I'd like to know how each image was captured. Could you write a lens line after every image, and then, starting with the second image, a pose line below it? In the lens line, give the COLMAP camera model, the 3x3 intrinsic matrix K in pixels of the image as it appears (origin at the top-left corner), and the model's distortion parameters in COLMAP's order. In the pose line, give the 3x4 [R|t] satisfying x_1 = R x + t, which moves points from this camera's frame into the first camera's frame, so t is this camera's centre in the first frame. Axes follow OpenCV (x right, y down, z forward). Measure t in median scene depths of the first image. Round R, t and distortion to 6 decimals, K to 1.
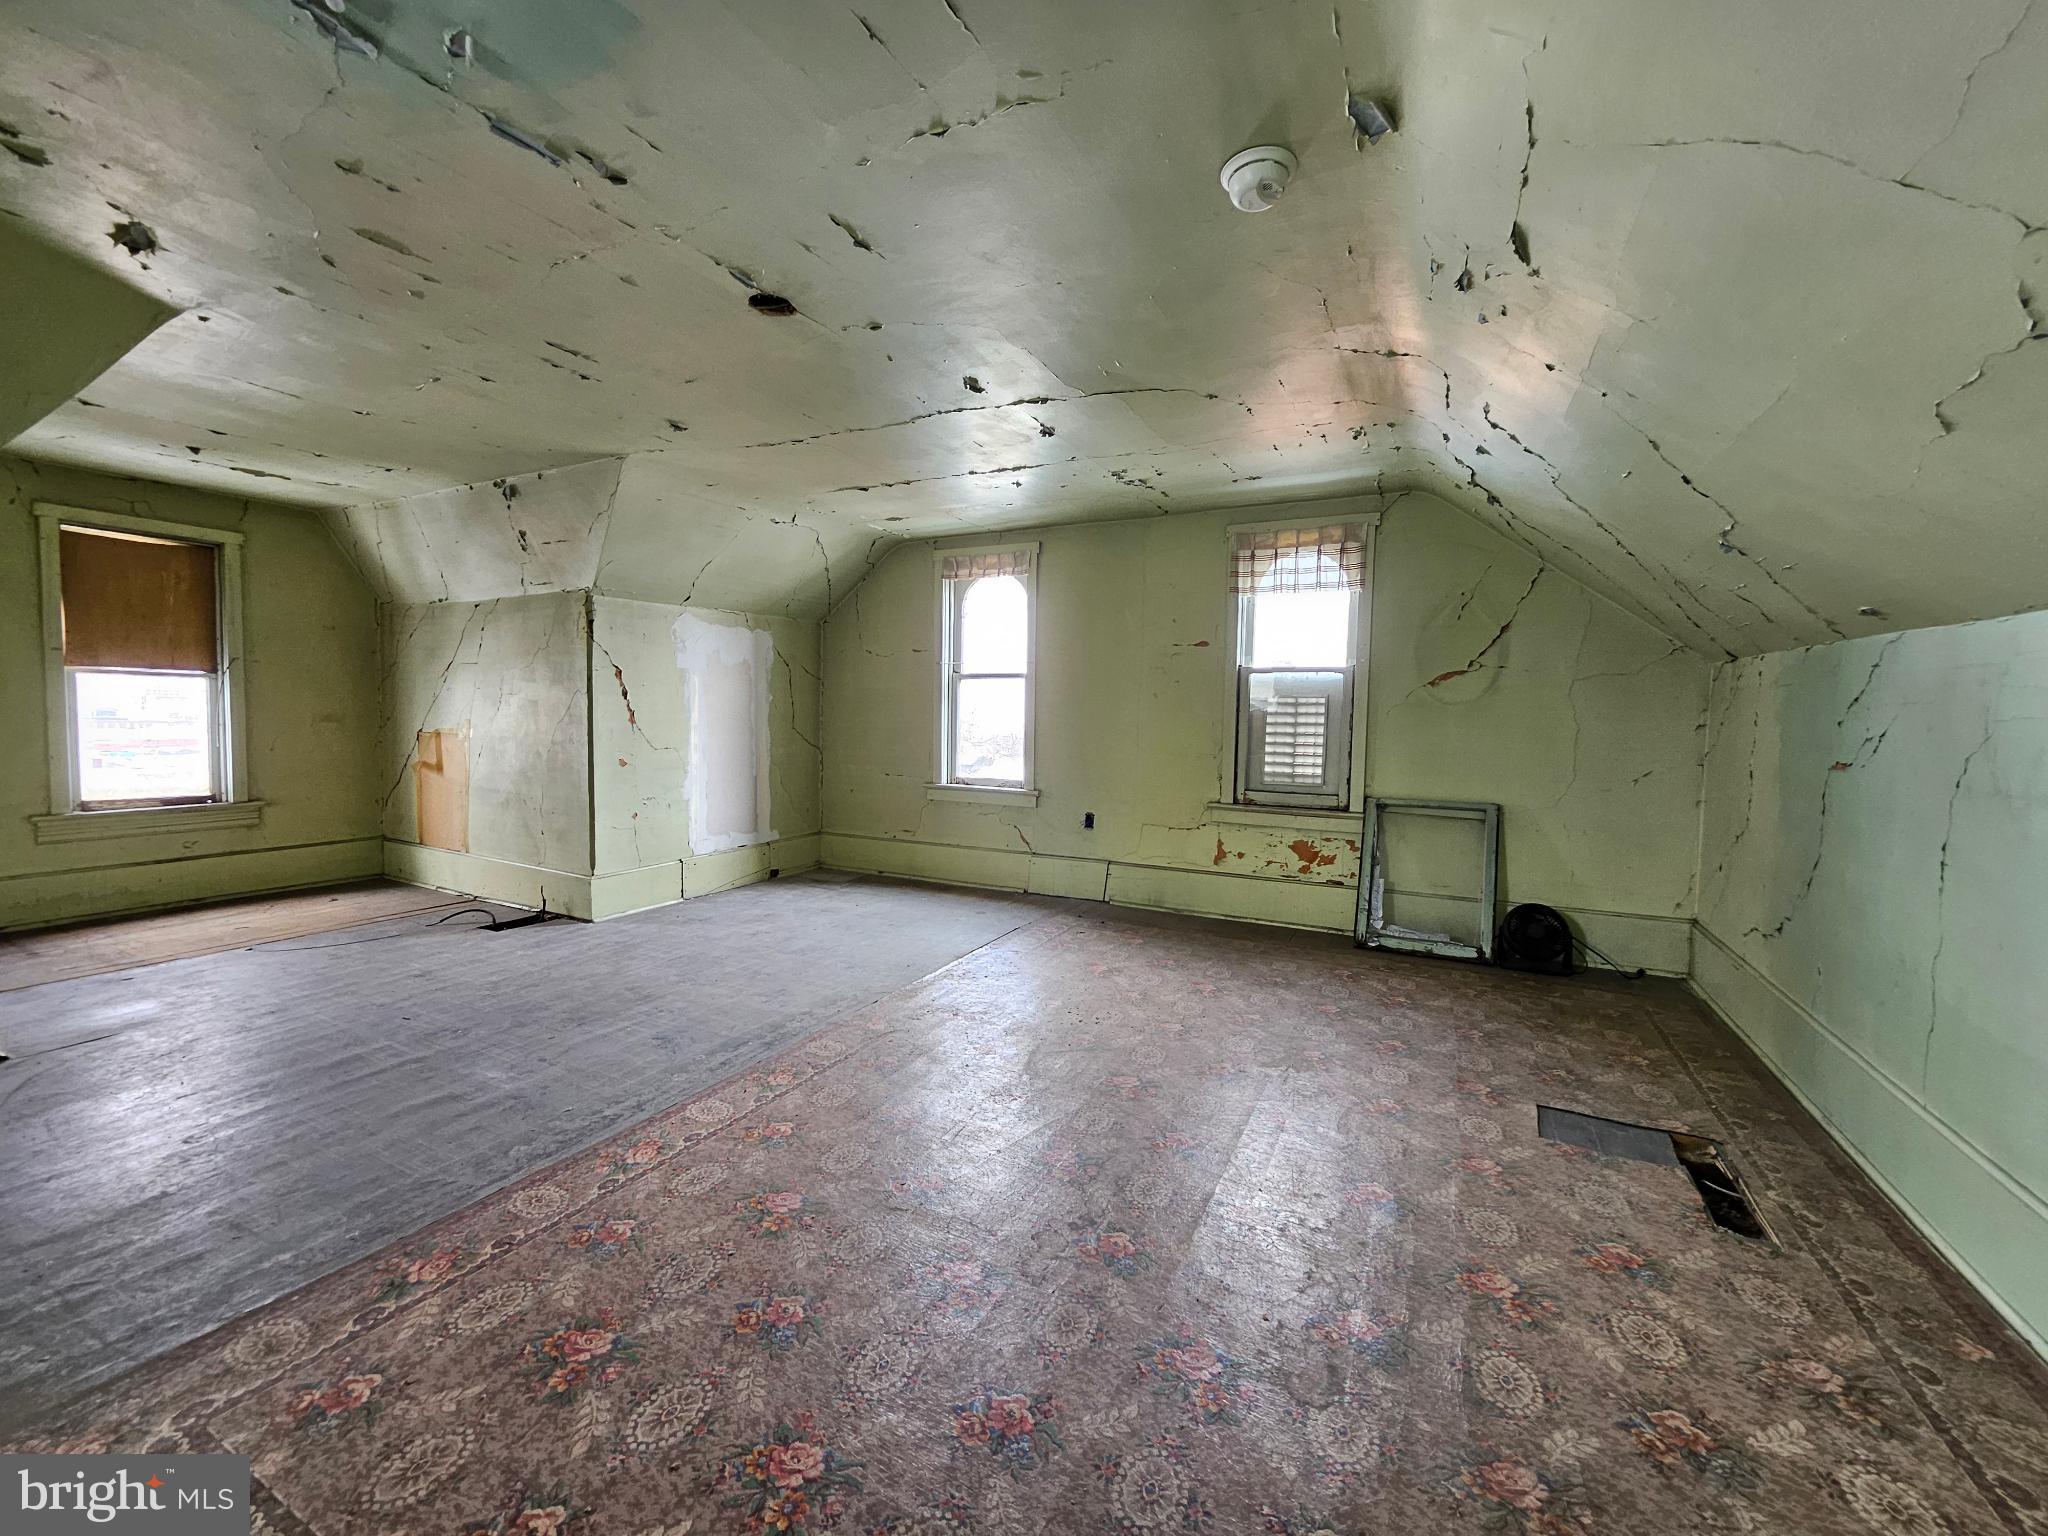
lens RADIAL K [[794.0, 0, 1030.0], [0, 794.0, 775.7], [0, 0, 1]] dist [0.010152, -0.005899]
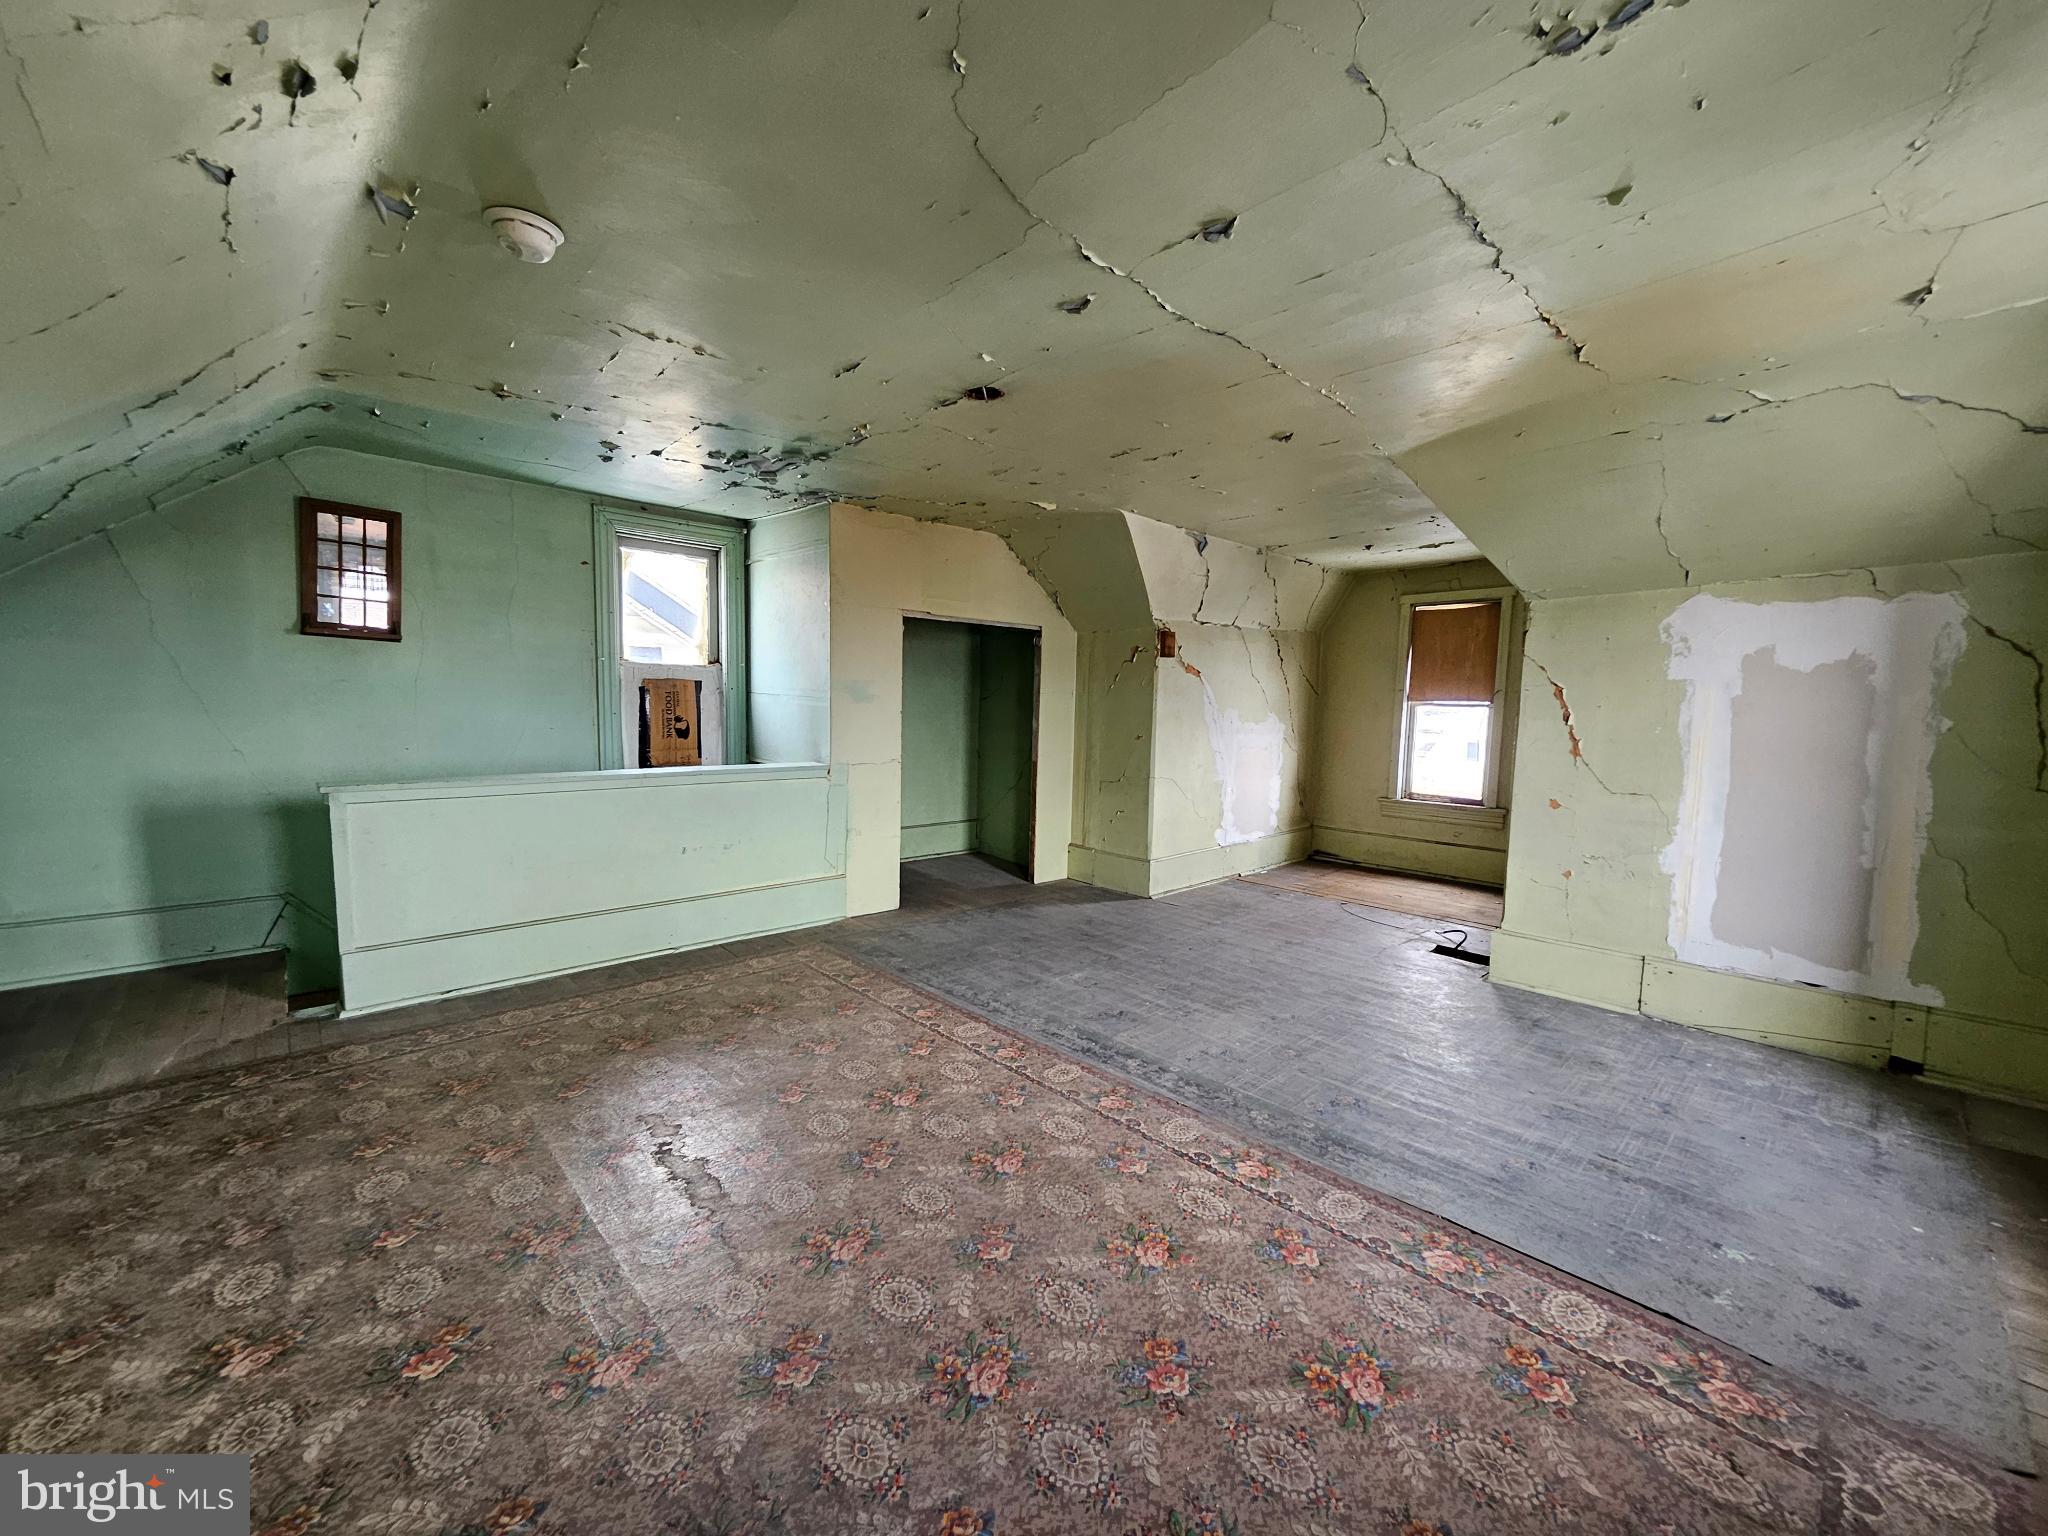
lens RADIAL K [[794.0, 0, 1030.0], [0, 794.0, 775.7], [0, 0, 1]] dist [0.010152, -0.005899]
pose [[-0.320386, 0.064106, -0.945115, 0.622757], [-0.096508, 0.990307, 0.099887, -0.111634], [0.942358, 0.123214, -0.311094, 1.139686]]
